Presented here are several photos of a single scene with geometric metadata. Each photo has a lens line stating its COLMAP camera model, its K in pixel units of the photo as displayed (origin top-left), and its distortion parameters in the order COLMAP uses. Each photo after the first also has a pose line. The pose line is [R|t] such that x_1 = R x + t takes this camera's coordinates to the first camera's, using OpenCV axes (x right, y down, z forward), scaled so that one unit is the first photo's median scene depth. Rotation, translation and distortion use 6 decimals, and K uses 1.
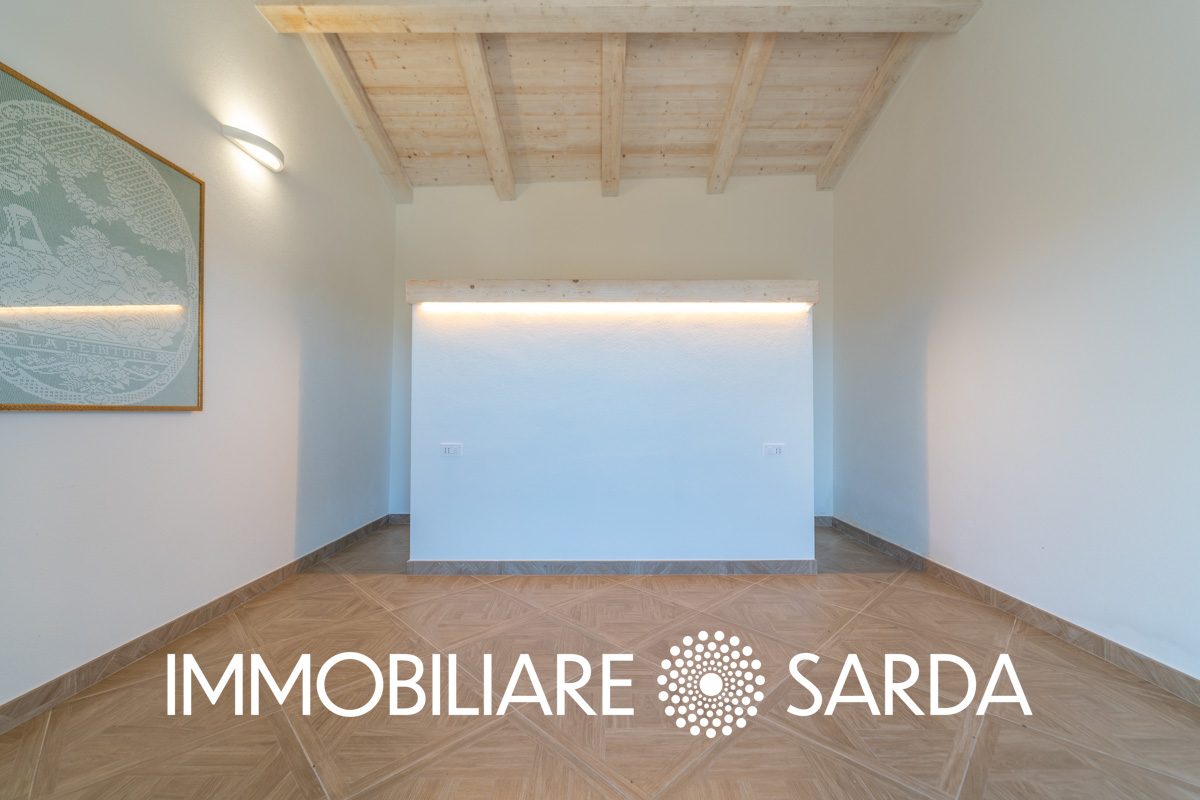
lens RADIAL K [[481.6, 0, 606.6], [0, 481.6, 396.3], [0, 0, 1]] dist [0.002855, -0.000618]
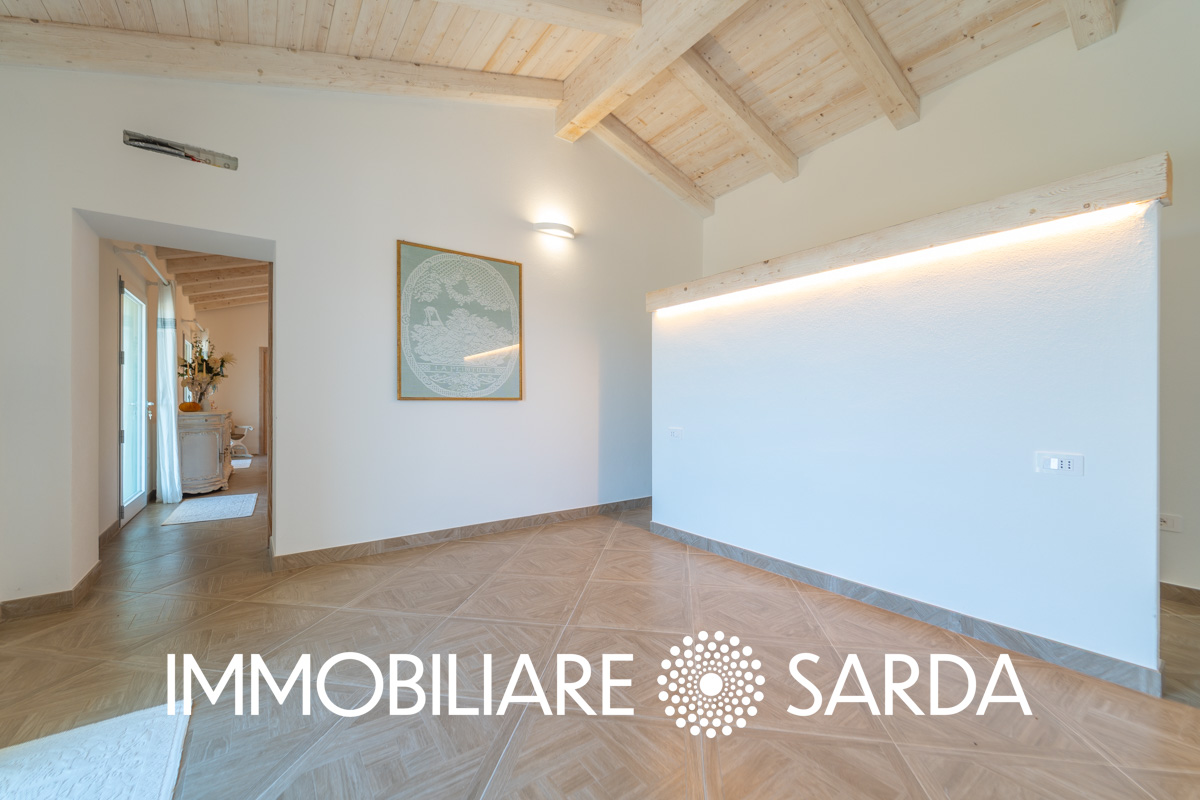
lens RADIAL K [[481.6, 0, 593.9], [0, 481.6, 397.3], [0, 0, 1]] dist [0.002855, -0.000618]
pose [[0.577039, -0.007149, -0.816685, 0.517177], [0.026487, 0.999599, 0.009965, 0.007442], [0.816287, -0.027382, 0.576997, 0.174896]]
